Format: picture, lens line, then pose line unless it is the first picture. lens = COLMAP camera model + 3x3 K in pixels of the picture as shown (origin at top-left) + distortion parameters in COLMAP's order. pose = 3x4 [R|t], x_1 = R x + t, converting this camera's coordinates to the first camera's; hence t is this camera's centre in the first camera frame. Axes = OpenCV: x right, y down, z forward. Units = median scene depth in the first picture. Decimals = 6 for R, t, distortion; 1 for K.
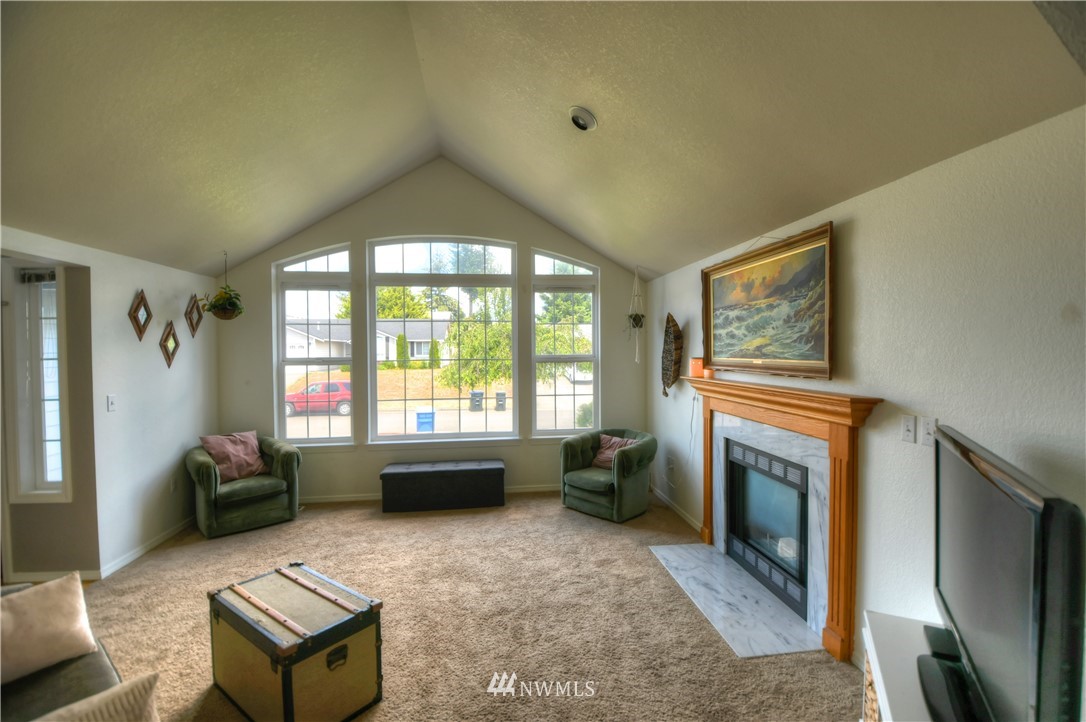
lens RADIAL K [[481.6, 0, 549.7], [0, 481.6, 358.0], [0, 0, 1]] dist [0.017326, -0.025975]
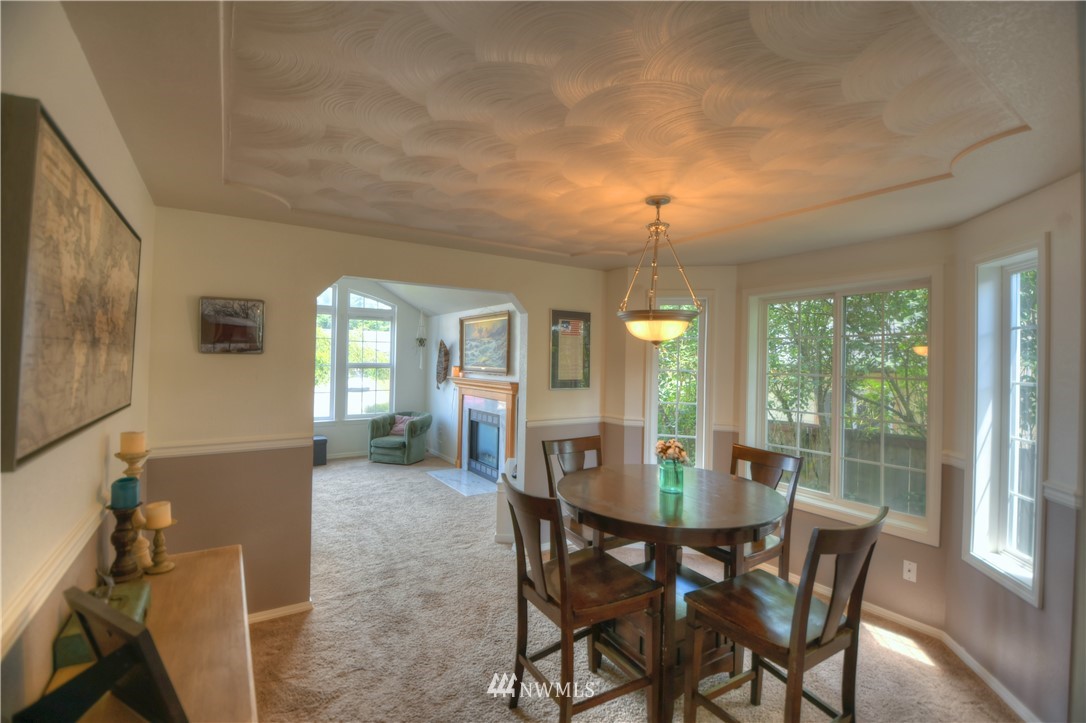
lens RADIAL K [[481.6, 0, 549.7], [0, 481.6, 358.5], [0, 0, 1]] dist [0.017326, -0.025975]
pose [[0.896800, 0.027063, 0.441609, -0.199039], [-0.018337, 0.999543, -0.024016, 0.008865], [-0.442057, 0.013440, 0.896886, -0.870109]]
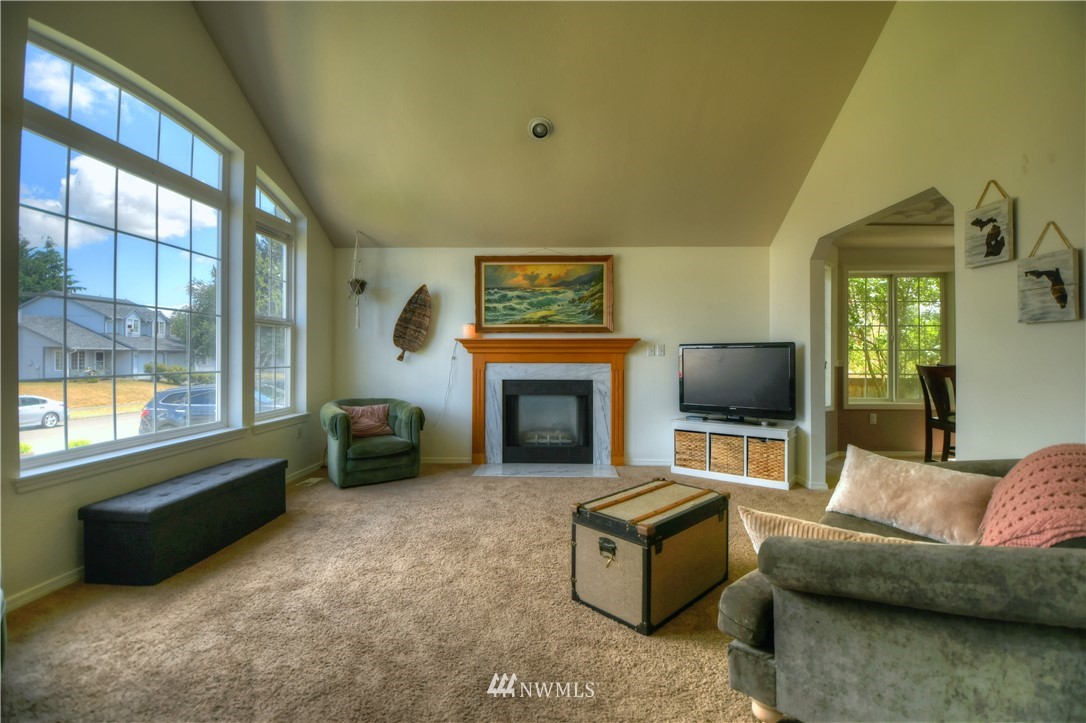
lens RADIAL K [[481.6, 0, 549.7], [0, 481.6, 358.5], [0, 0, 1]] dist [0.017326, -0.025975]
pose [[0.159110, 0.005435, 0.987246, -1.052844], [0.015563, 0.999847, -0.008013, 0.119601], [-0.987138, 0.016639, 0.159001, 0.671912]]
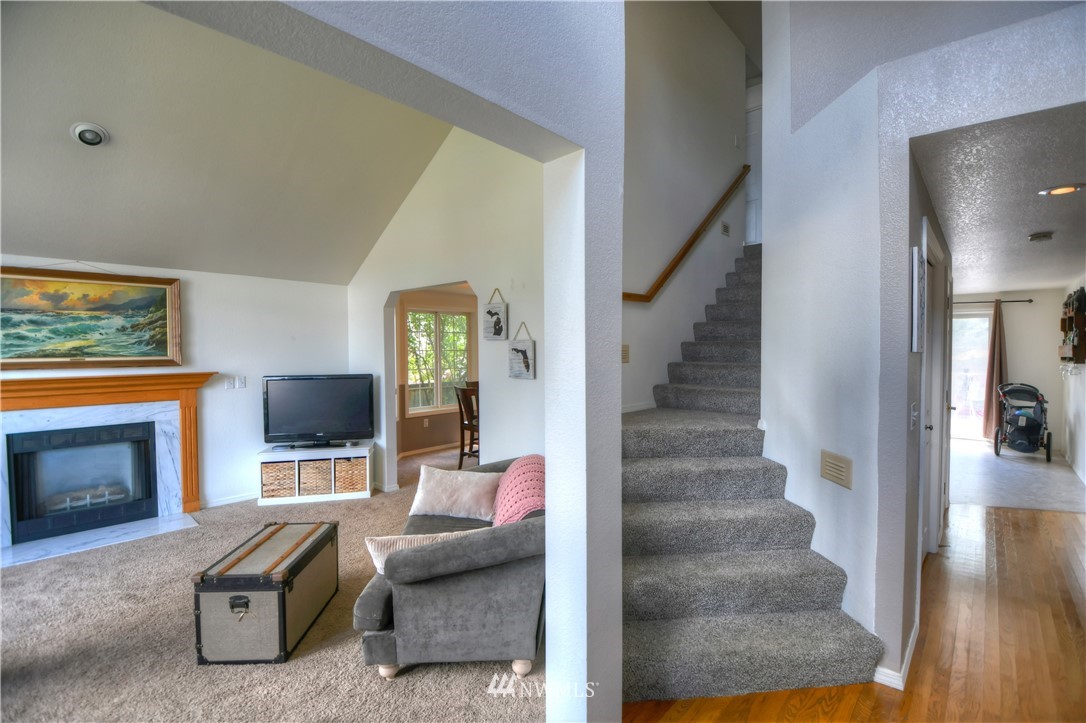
lens RADIAL K [[488.3, 0, 564.7], [0, 488.3, 357.8], [0, 0, 1]] dist [-0.035009, -0.000881]
pose [[-0.664949, -0.003464, 0.746881, -1.236390], [0.025189, 0.999316, 0.027060, 0.002520], [-0.746464, 0.036806, -0.664407, 0.796221]]
